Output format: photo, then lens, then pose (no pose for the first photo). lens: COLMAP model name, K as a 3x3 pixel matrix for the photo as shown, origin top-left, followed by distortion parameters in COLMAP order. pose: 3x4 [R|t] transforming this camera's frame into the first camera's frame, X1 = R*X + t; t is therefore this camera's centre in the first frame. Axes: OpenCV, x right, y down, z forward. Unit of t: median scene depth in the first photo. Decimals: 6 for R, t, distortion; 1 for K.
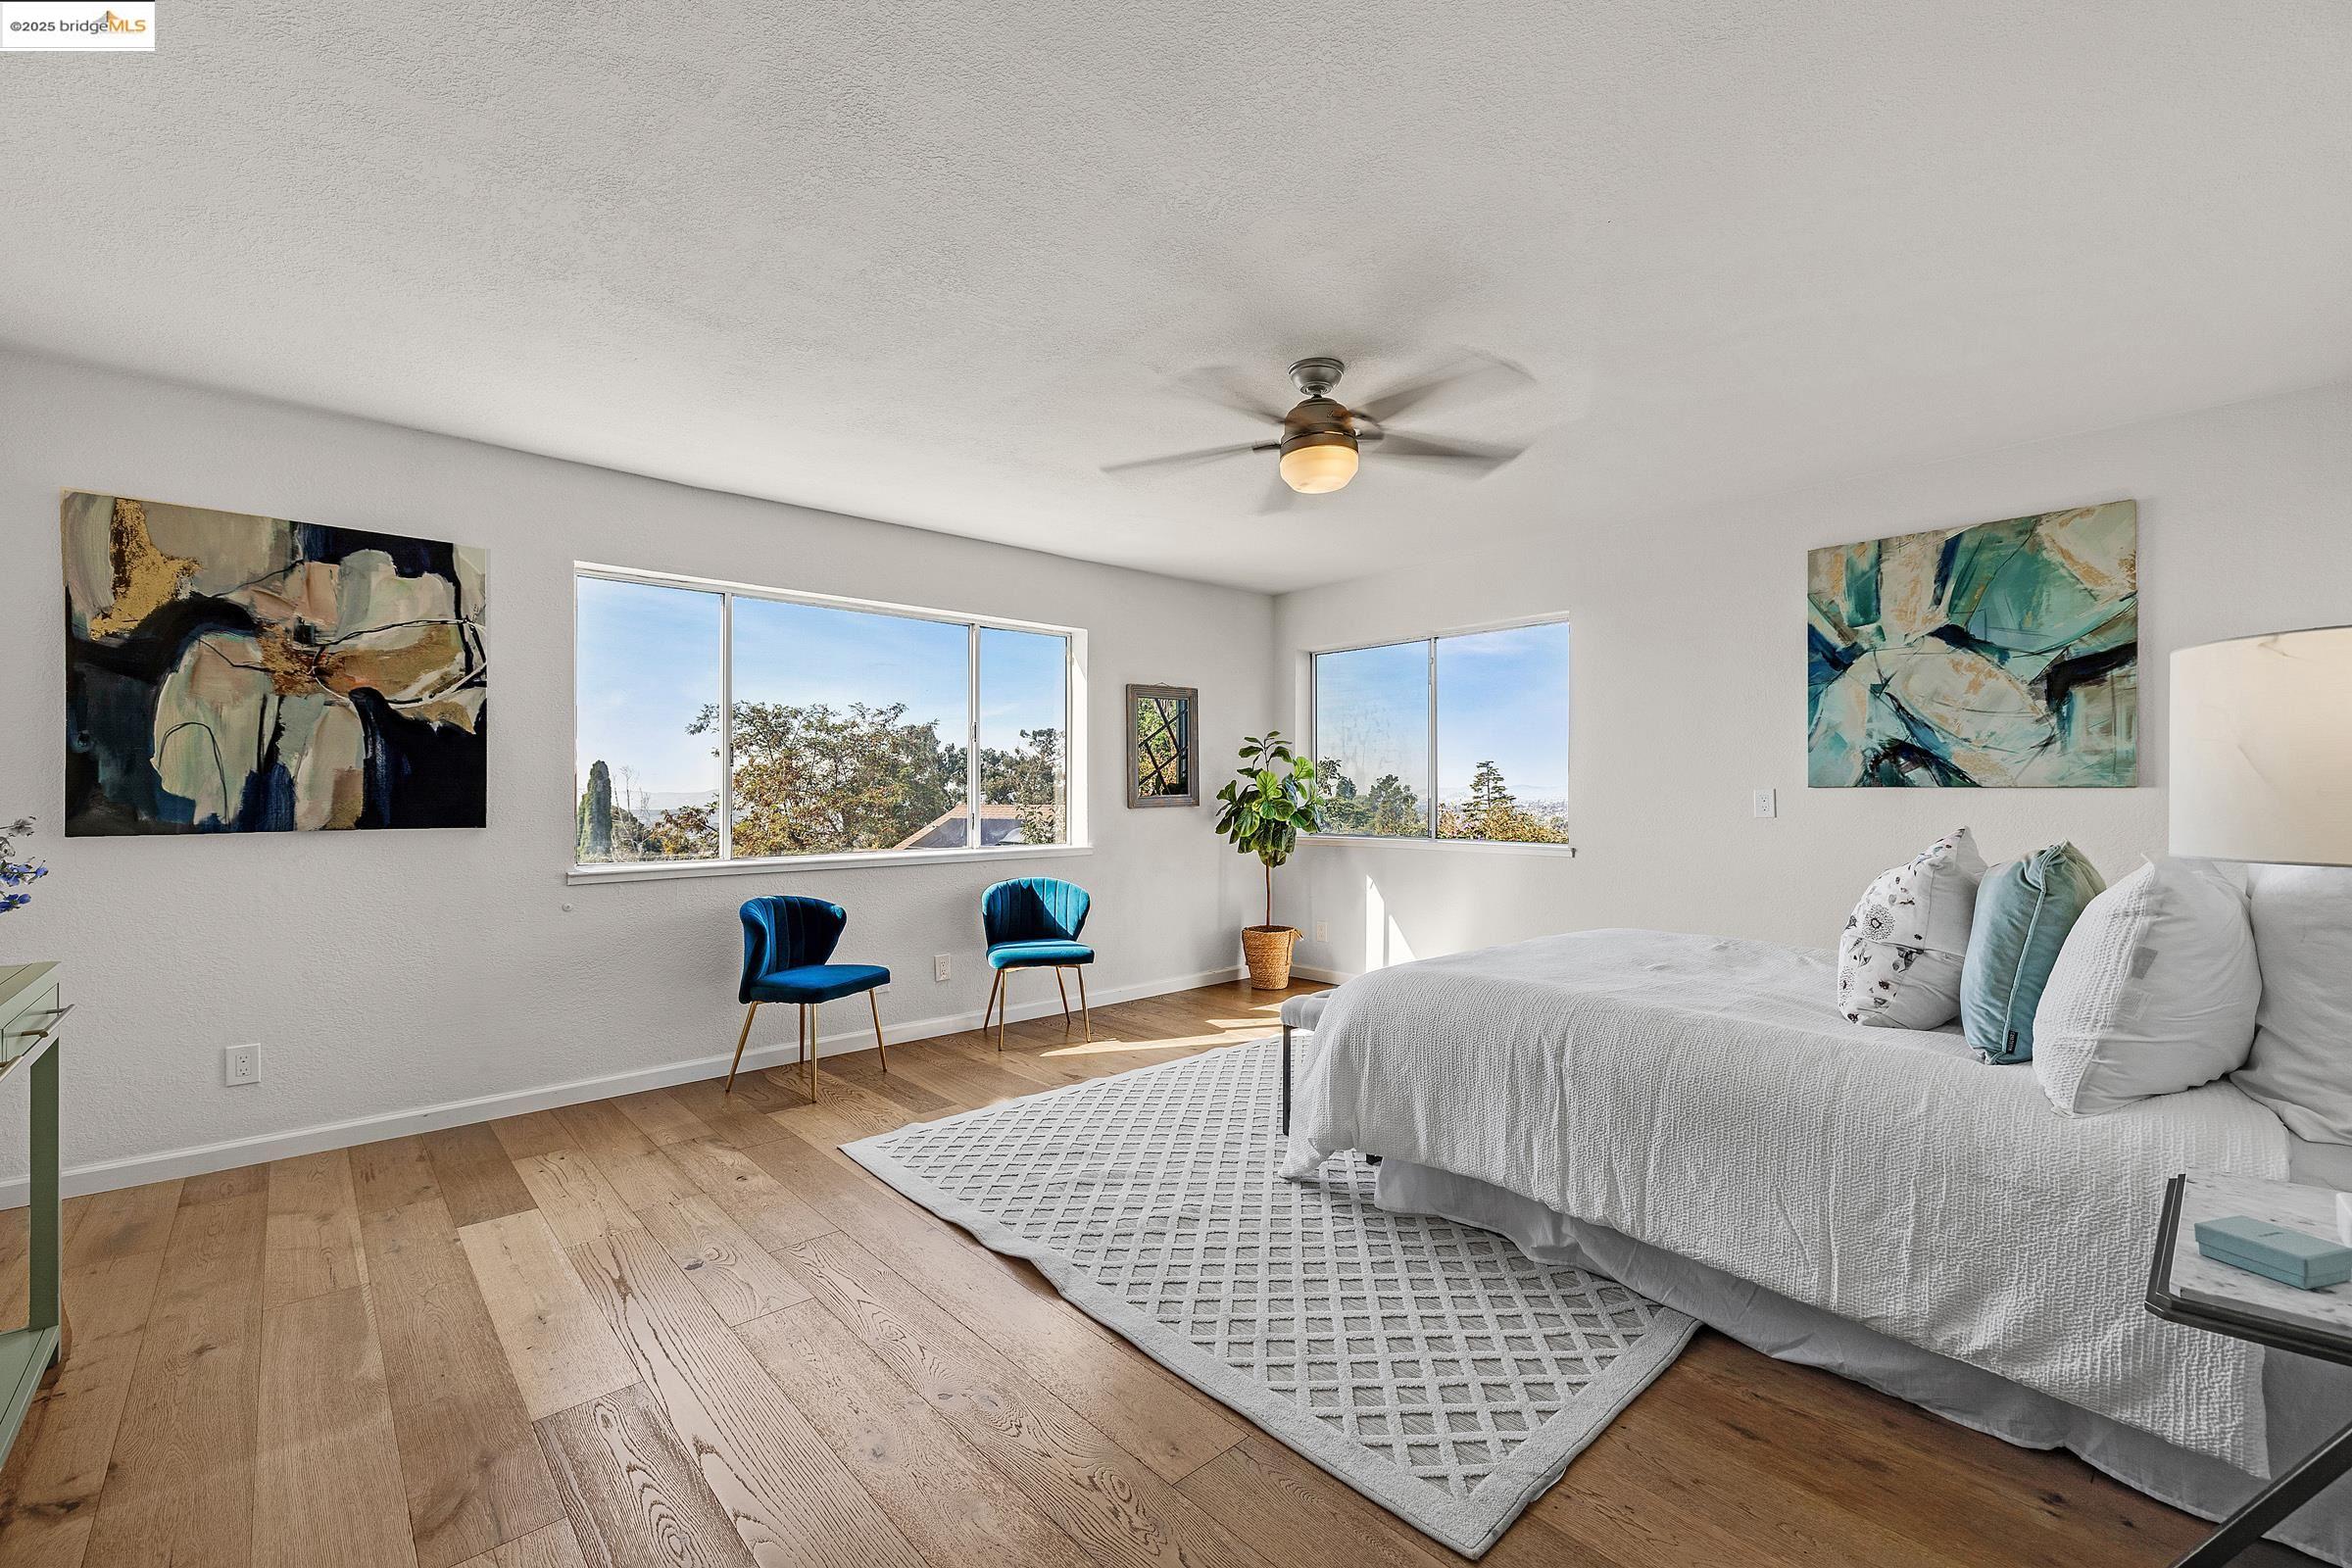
lens RADIAL K [[976.3, 0, 1188.9], [0, 976.3, 782.9], [0, 0, 1]] dist [-0.003526, -0.000300]
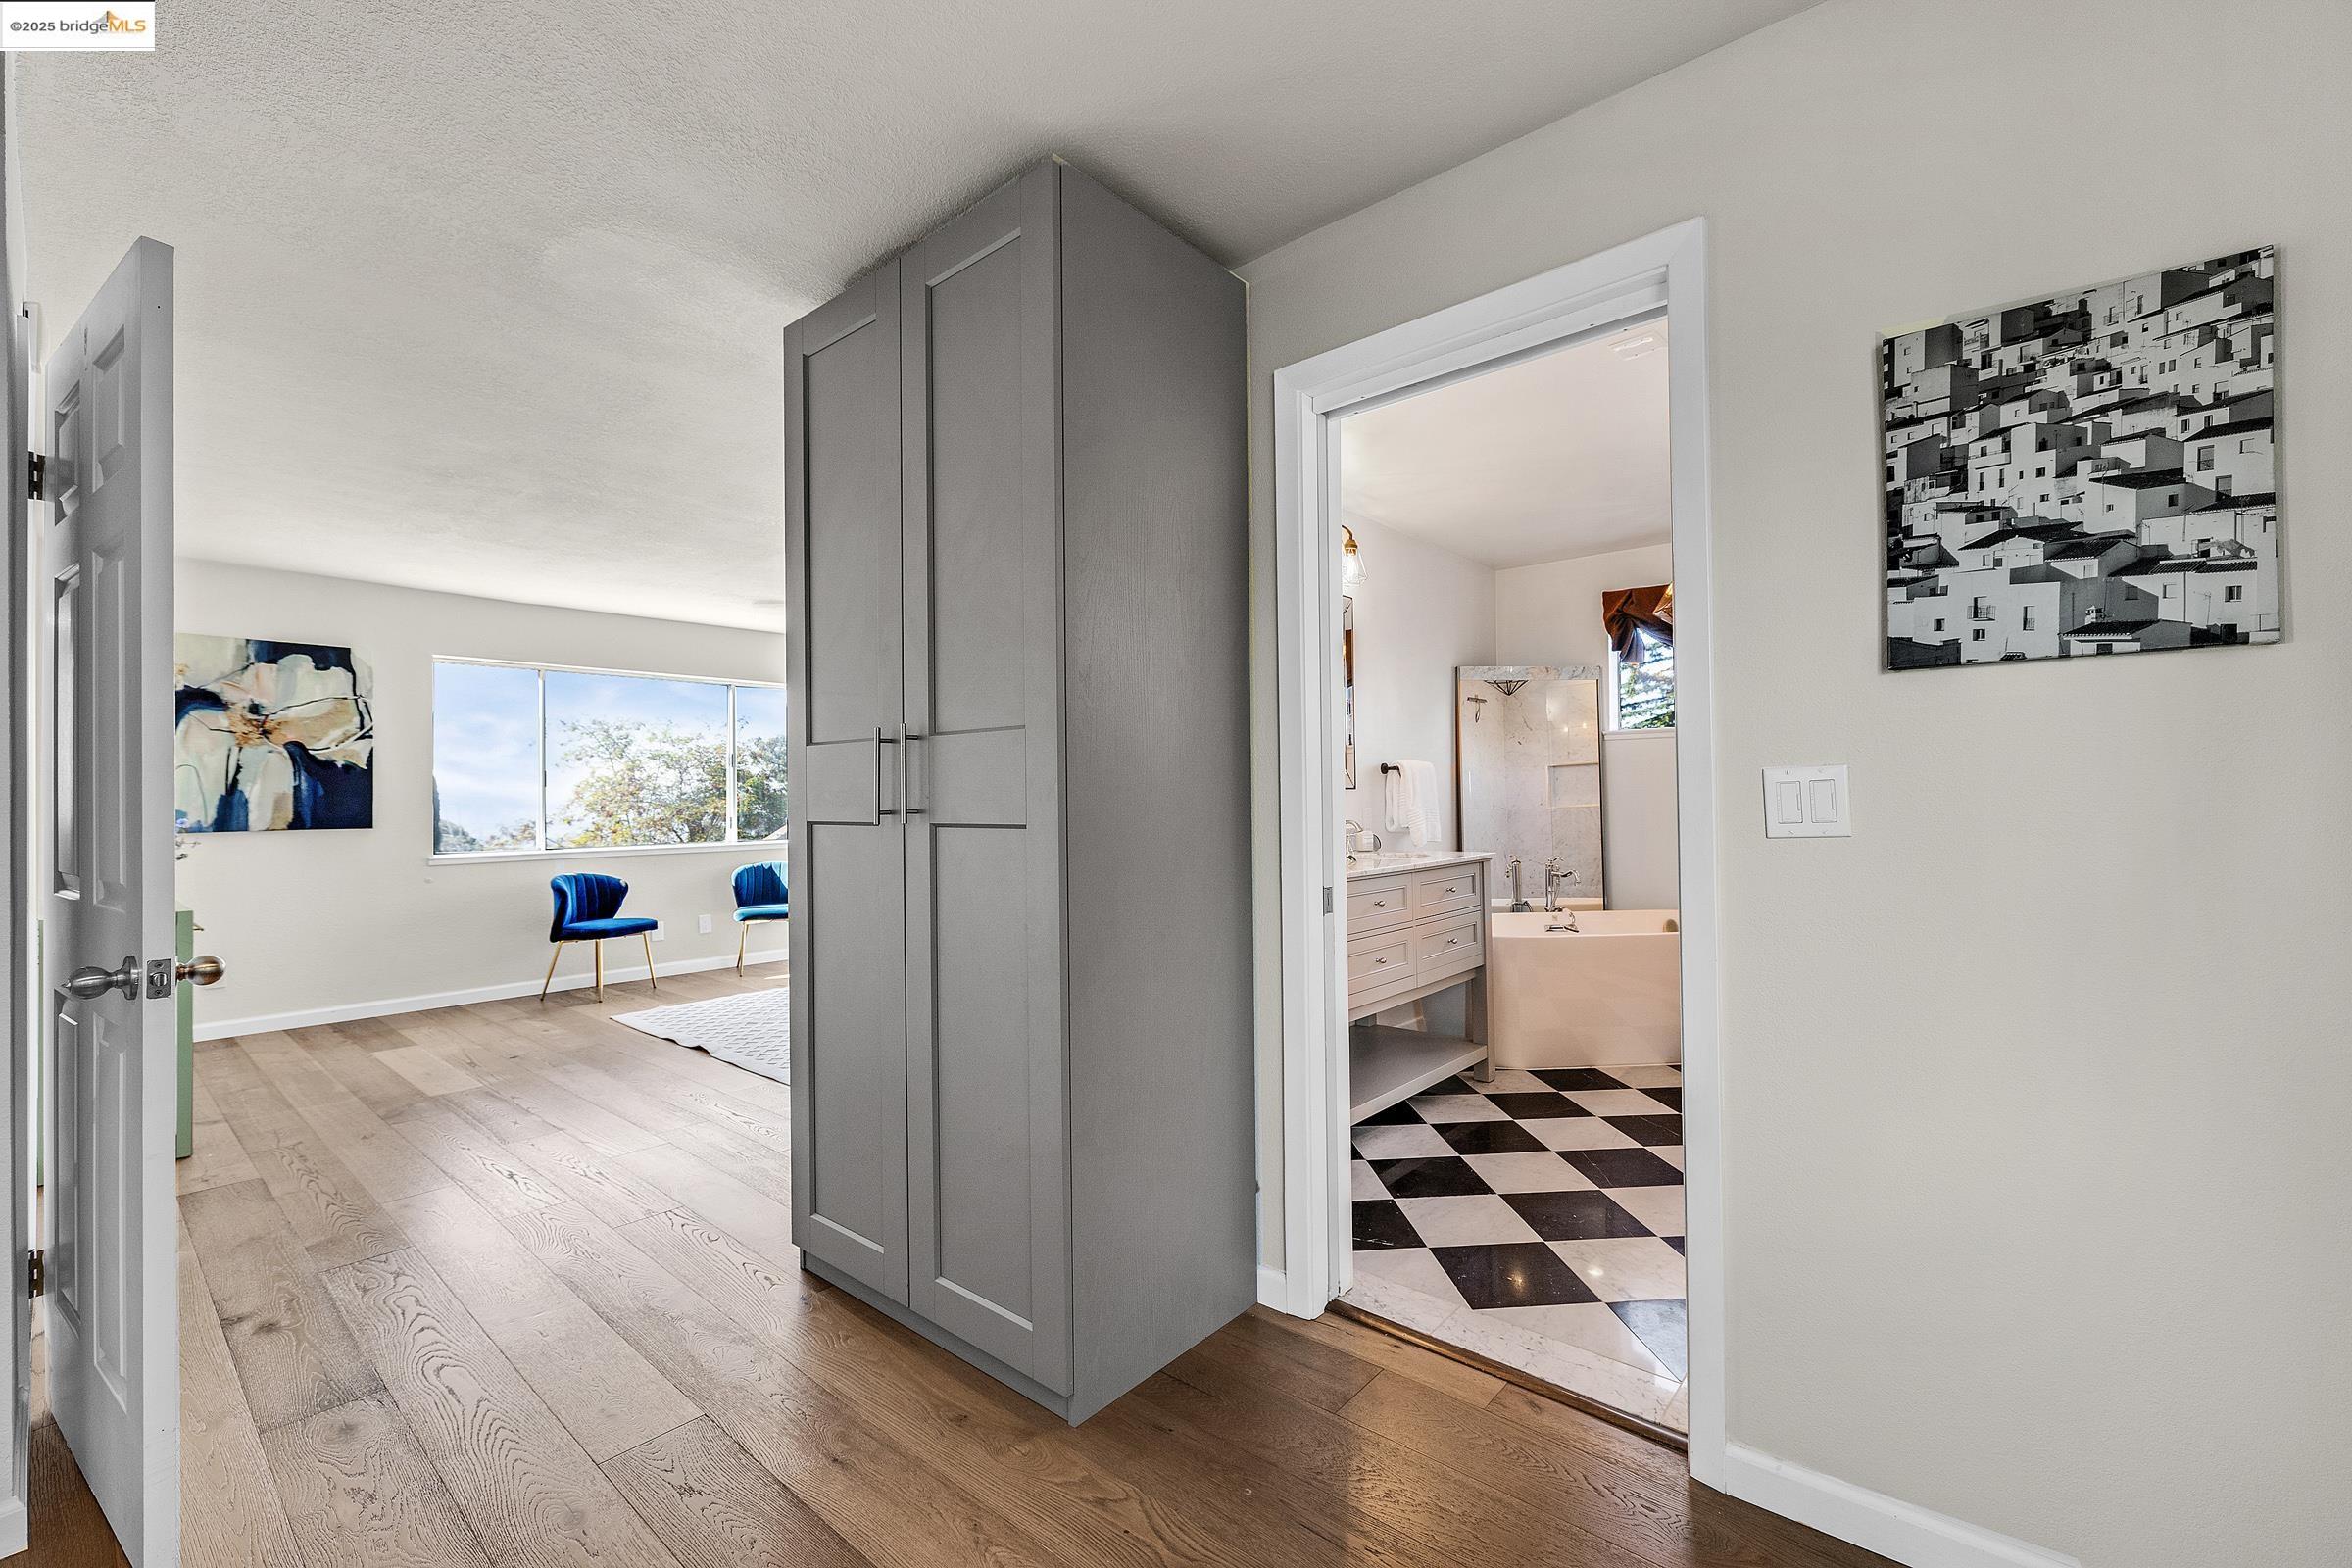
lens RADIAL K [[976.3, 0, 1188.9], [0, 976.3, 782.9], [0, 0, 1]] dist [-0.003526, -0.000300]
pose [[0.992616, -0.006676, 0.121118, 0.399188], [0.007498, 0.999952, -0.006336, -0.008174], [-0.121070, 0.007198, 0.992618, -0.730521]]
